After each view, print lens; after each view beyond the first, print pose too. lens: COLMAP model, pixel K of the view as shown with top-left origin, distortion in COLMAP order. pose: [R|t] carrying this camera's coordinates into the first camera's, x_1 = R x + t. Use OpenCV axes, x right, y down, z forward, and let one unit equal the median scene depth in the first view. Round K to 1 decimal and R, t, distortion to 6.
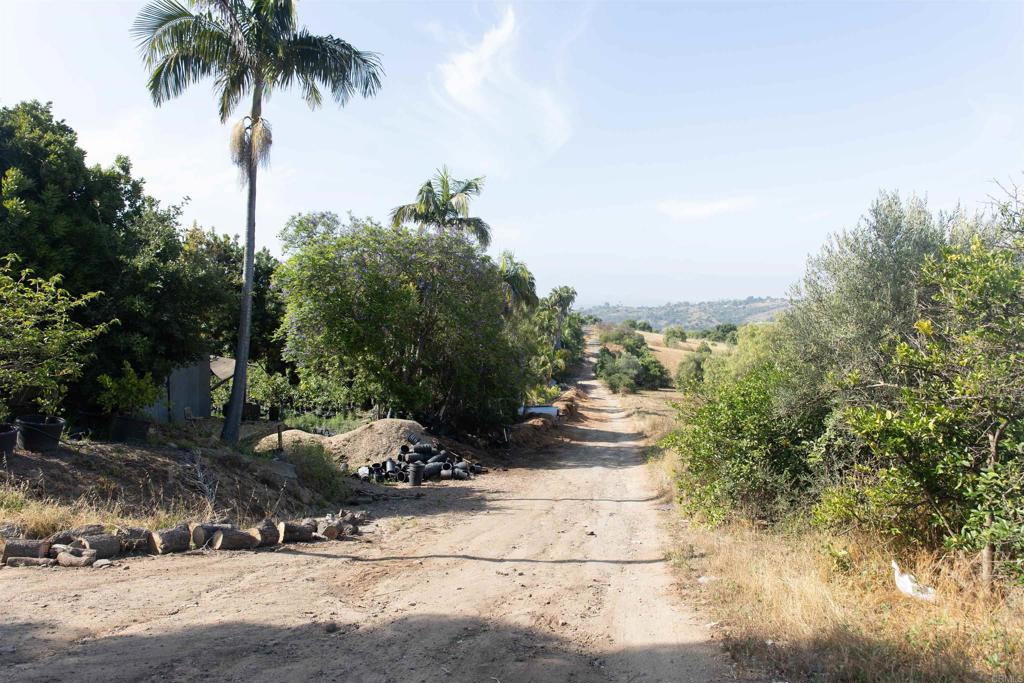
lens RADIAL K [[680.9, 0, 514.4], [0, 680.9, 339.2], [0, 0, 1]] dist [-0.001105, -0.003622]
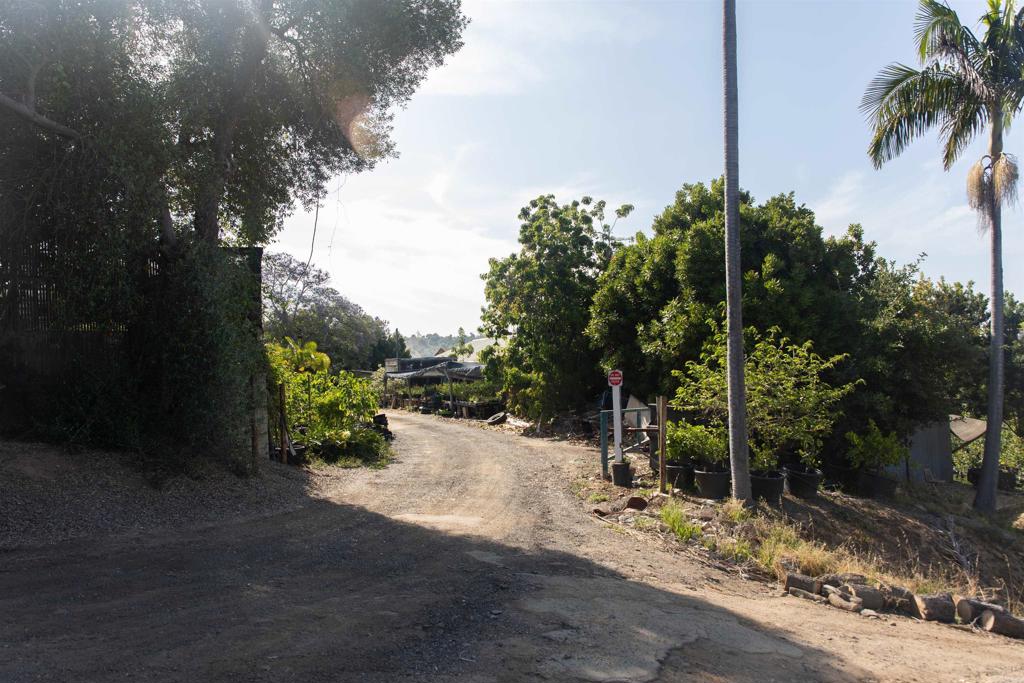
lens RADIAL K [[680.9, 0, 514.4], [0, 680.9, 339.2], [0, 0, 1]] dist [-0.001105, -0.003622]
pose [[0.559015, -0.065190, -0.826591, -0.007460], [-0.003041, 0.996737, -0.080665, -0.004652], [0.829152, 0.047607, 0.556993, -0.037718]]
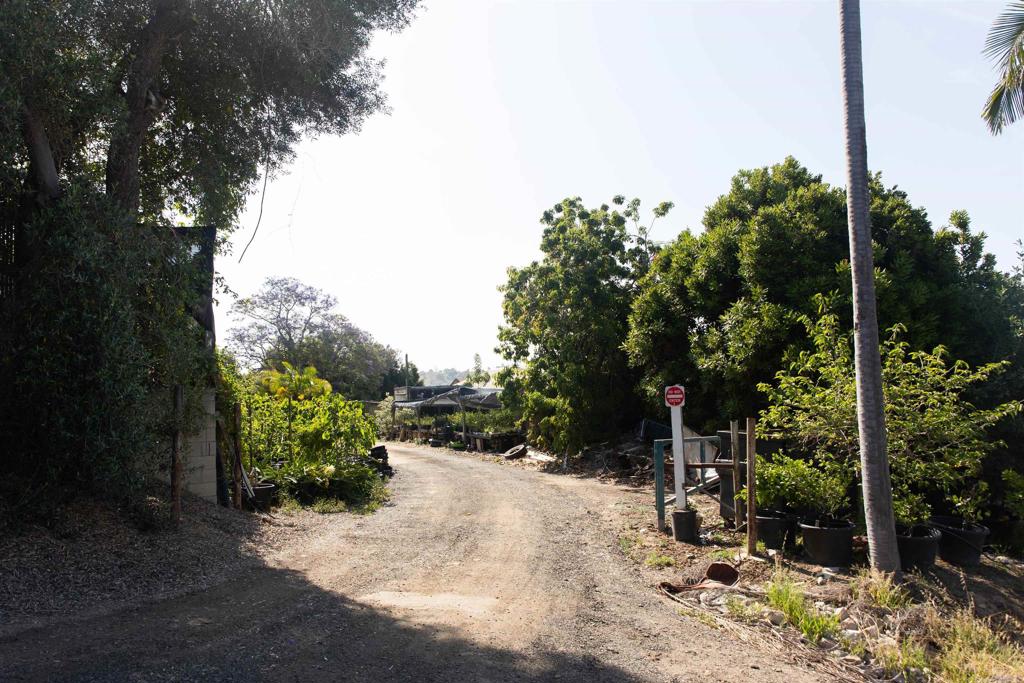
lens RADIAL K [[699.0, 0, 512.0], [0, 699.0, 341.5], [0, 0, 1]] dist [0.007493, 0.002308]
pose [[0.534412, -0.101430, -0.839116, -0.223125], [-0.005477, 0.992337, -0.123439, 0.009473], [0.845206, 0.070563, 0.529762, 0.096078]]
